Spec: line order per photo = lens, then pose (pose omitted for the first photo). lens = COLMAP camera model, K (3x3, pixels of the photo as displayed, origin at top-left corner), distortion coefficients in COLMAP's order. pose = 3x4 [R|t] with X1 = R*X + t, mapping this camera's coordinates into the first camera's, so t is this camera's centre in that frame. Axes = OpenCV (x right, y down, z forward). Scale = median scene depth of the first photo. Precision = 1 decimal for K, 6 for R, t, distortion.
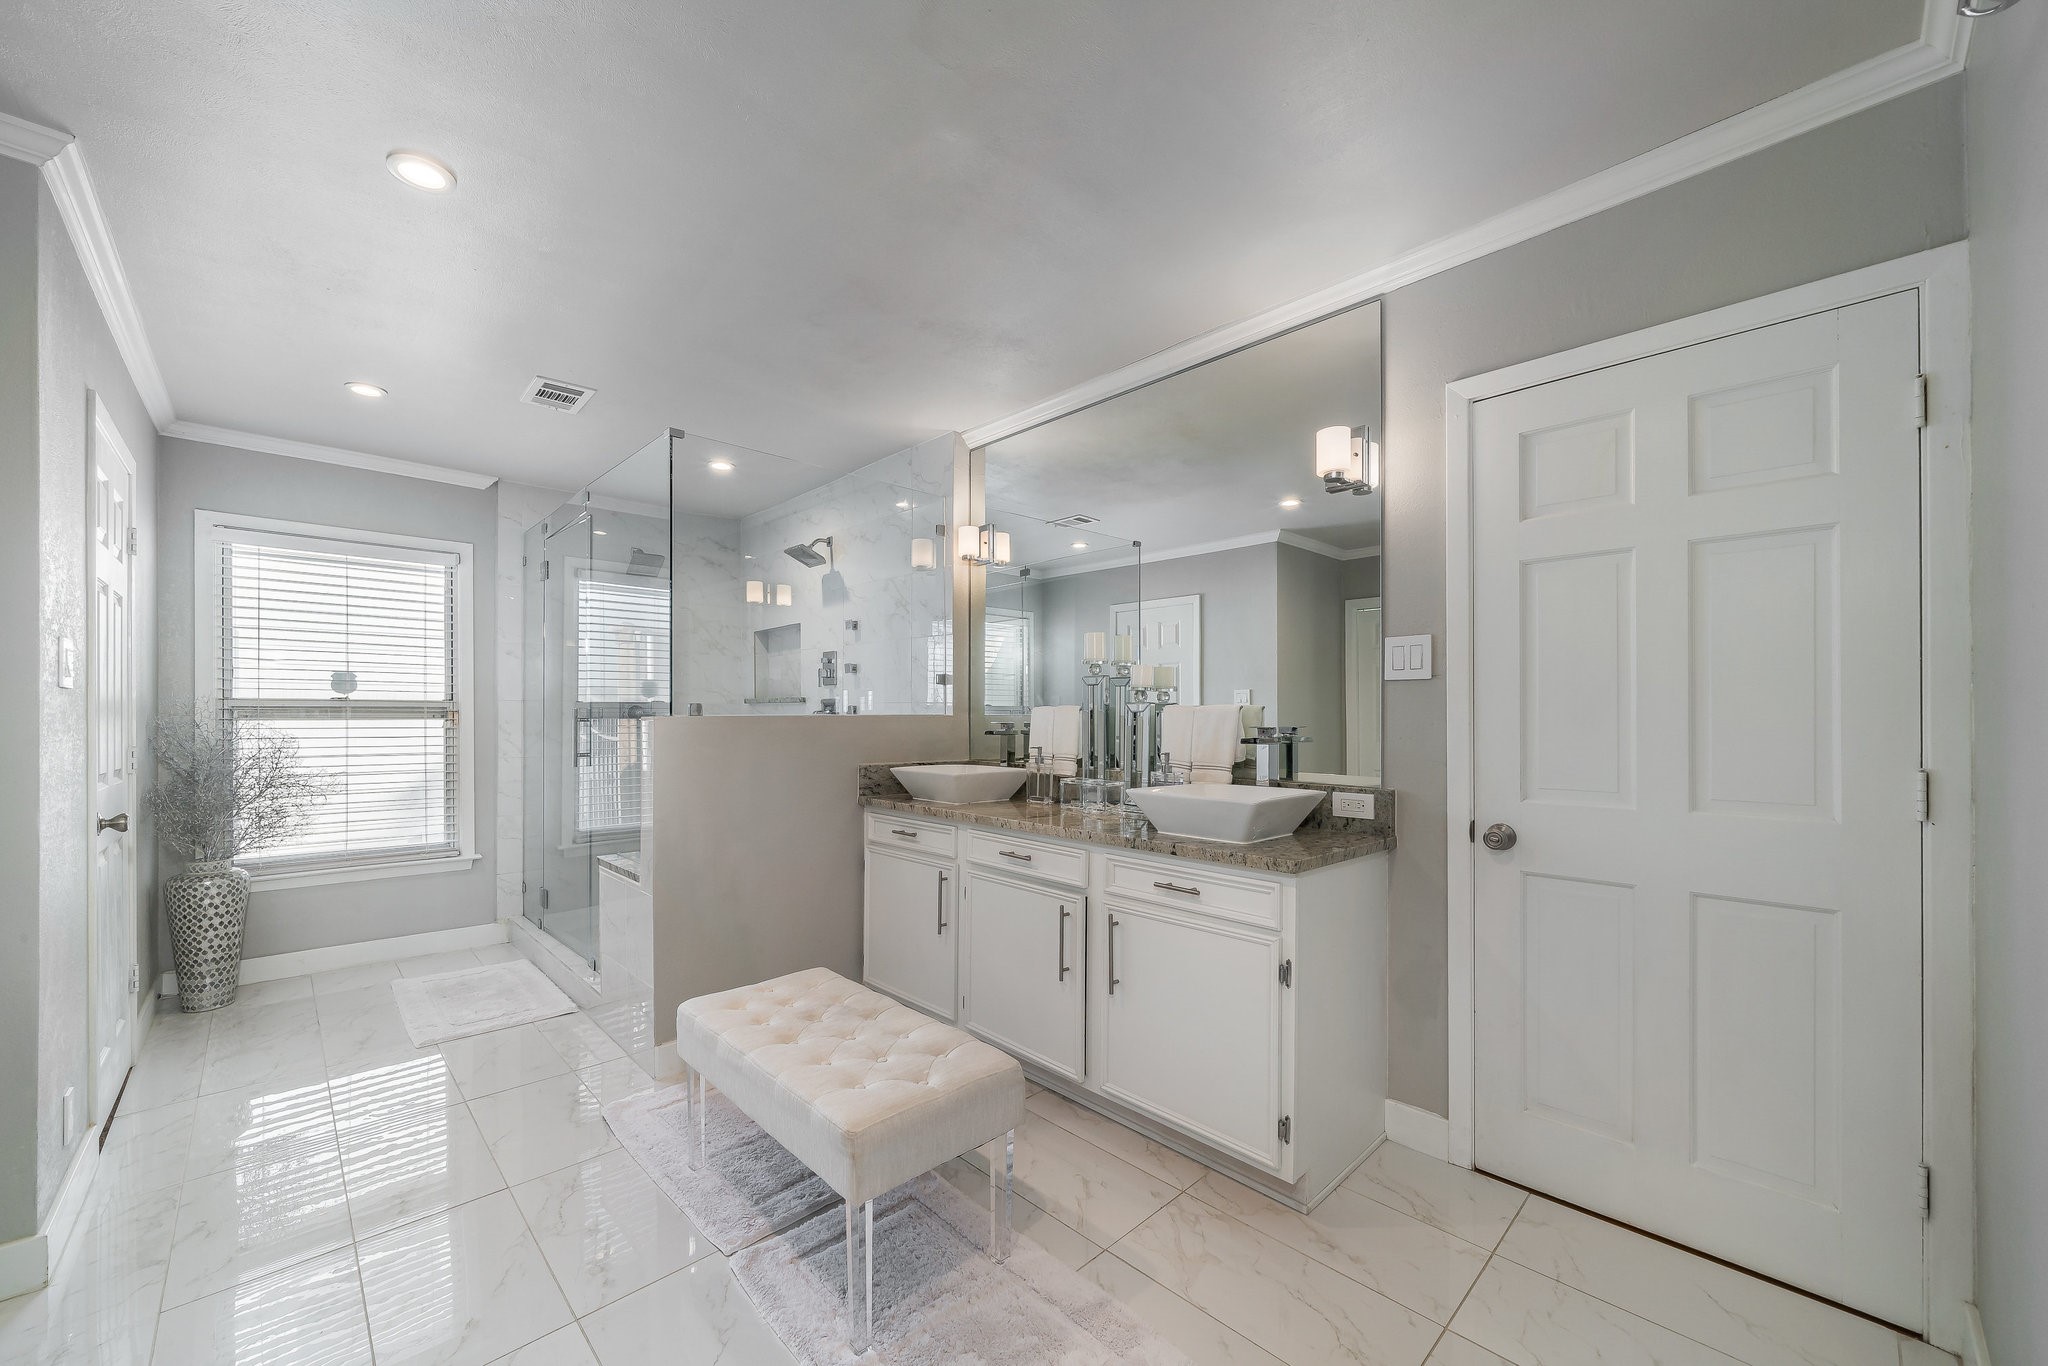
lens RADIAL K [[775.5, 0, 1012.6], [0, 775.5, 713.5], [0, 0, 1]] dist [0.000322, 0.000010]
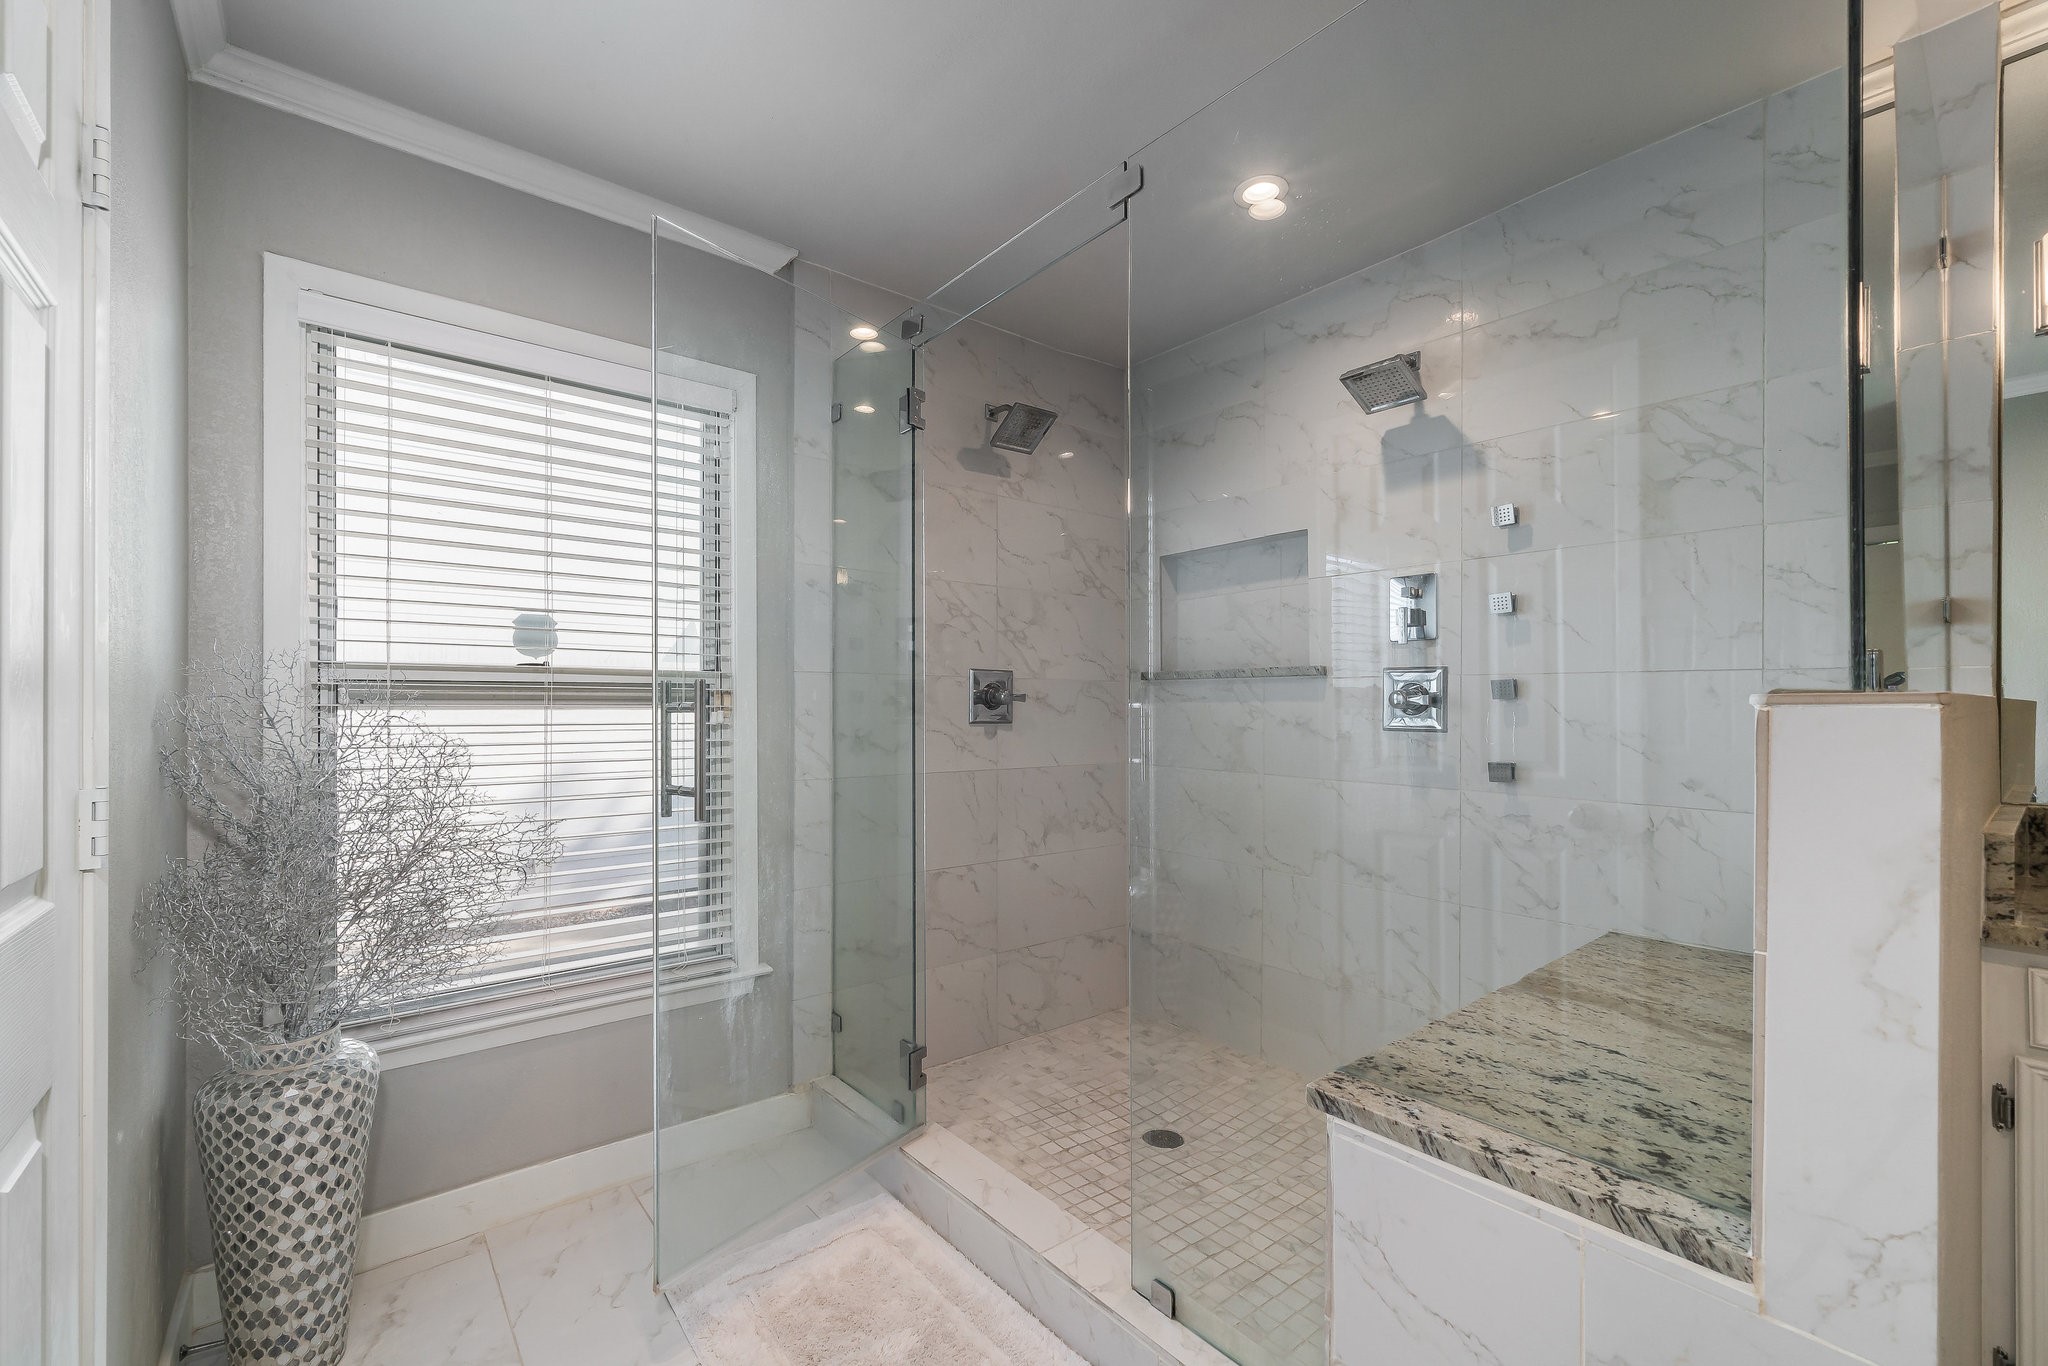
lens RADIAL K [[834.7, 0, 1026.0], [0, 834.7, 697.8], [0, 0, 1]] dist [0.000793, 0.000245]
pose [[0.998172, -0.003485, -0.060333, -0.556103], [0.003035, 0.999967, -0.007542, 0.007092], [0.060357, 0.007345, 0.998150, 0.517926]]
